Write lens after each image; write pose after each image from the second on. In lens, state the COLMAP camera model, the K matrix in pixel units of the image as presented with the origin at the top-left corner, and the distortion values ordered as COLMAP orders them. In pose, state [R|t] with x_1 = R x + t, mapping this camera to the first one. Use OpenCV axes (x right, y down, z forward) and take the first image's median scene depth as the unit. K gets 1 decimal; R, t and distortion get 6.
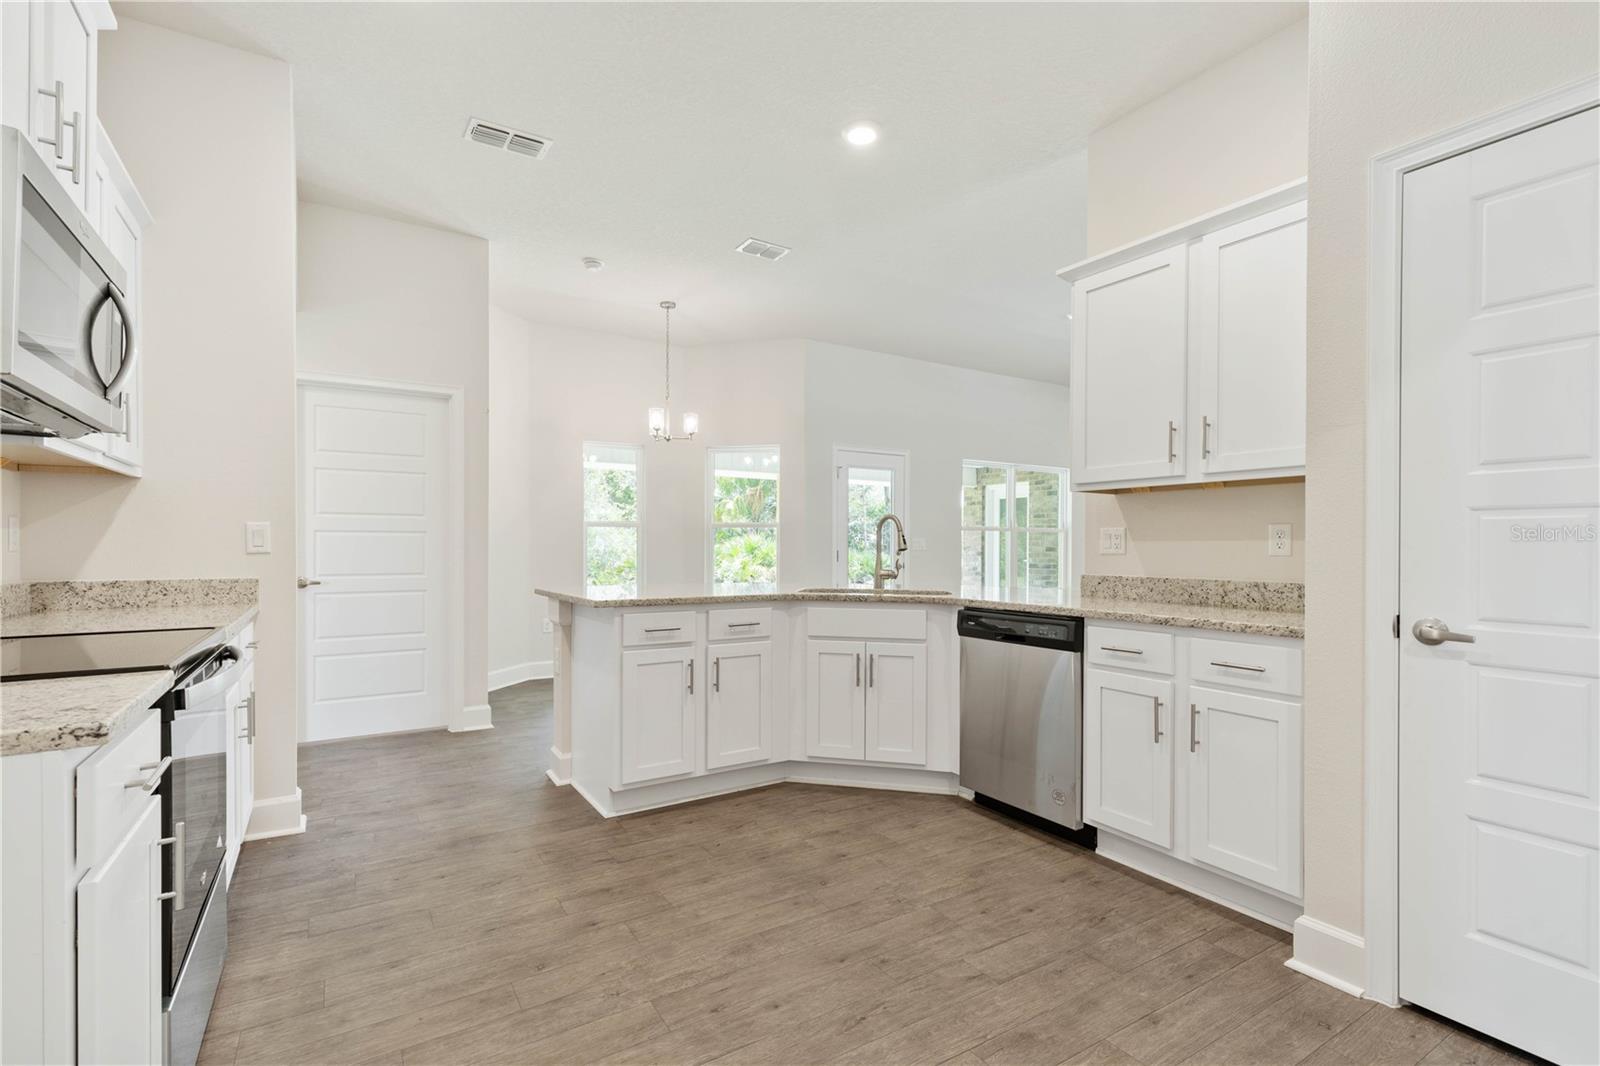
lens RADIAL K [[721.0, 0, 788.3], [0, 721.0, 544.5], [0, 0, 1]] dist [0.012114, -0.002126]
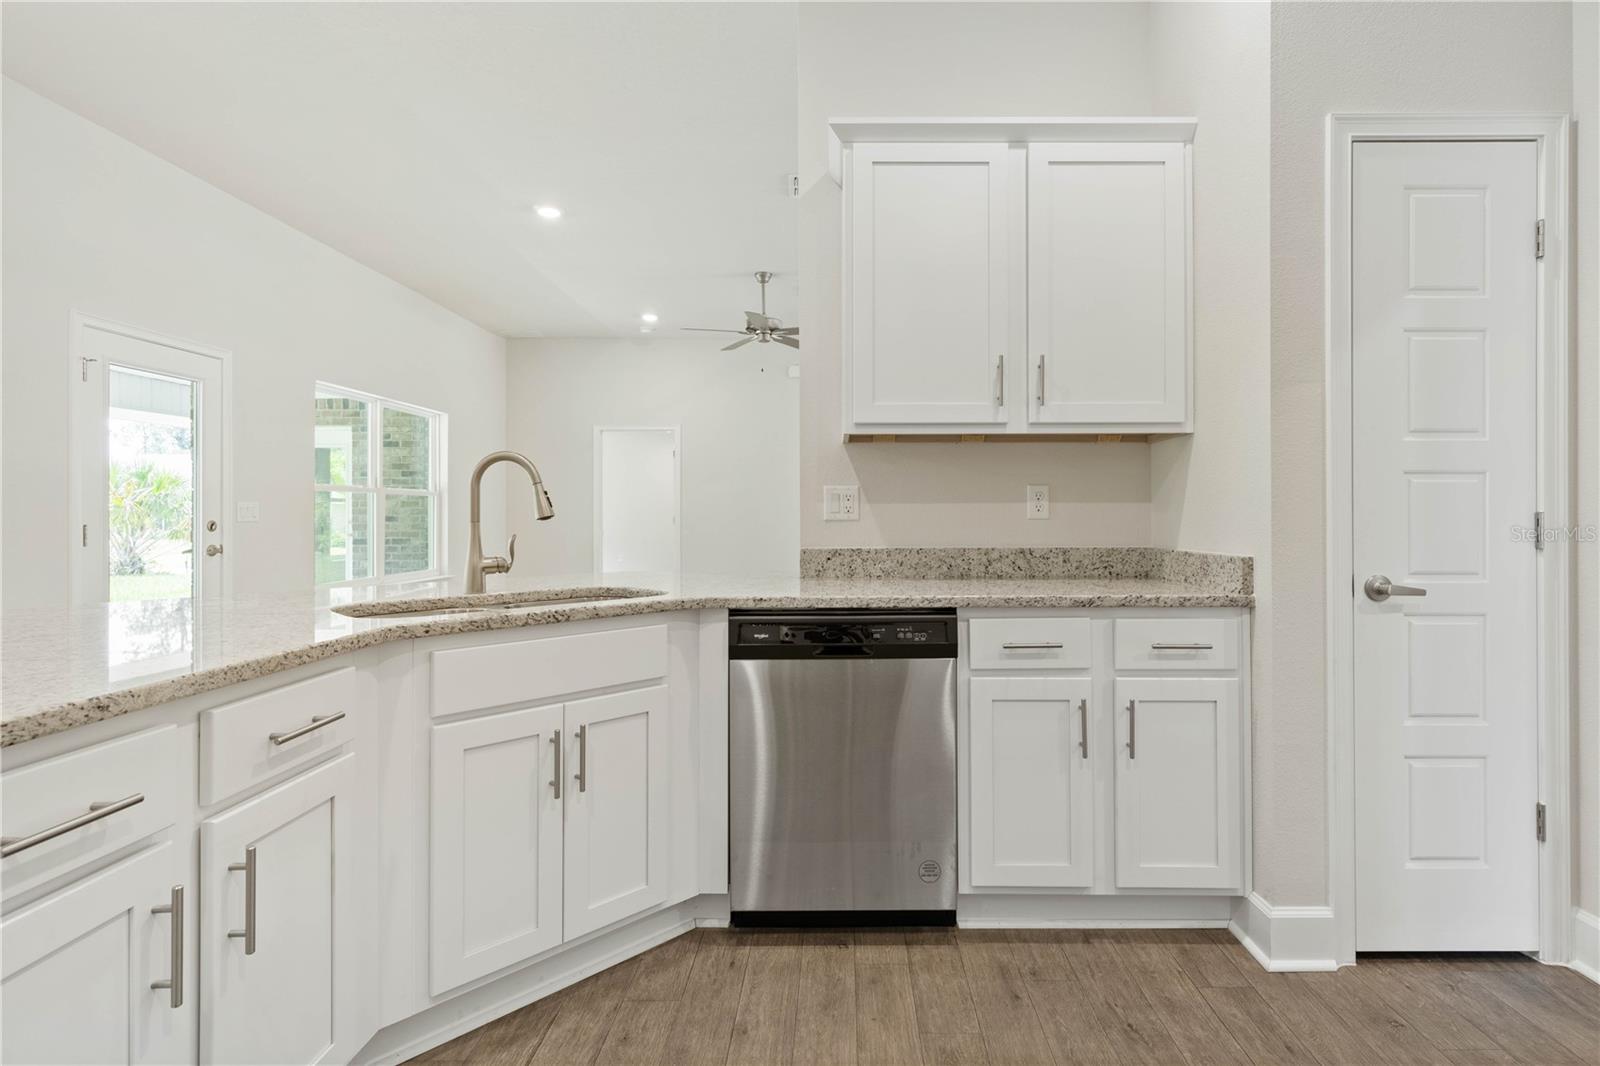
lens RADIAL K [[770.3, 0, 816.9], [0, 770.3, 509.6], [0, 0, 1]] dist [0.006639, 0.000334]
pose [[0.527262, 0.000225, 0.849703, -0.305520], [0.003317, 0.999992, -0.002323, 0.004457], [-0.849697, 0.004043, 0.527256, 0.690136]]
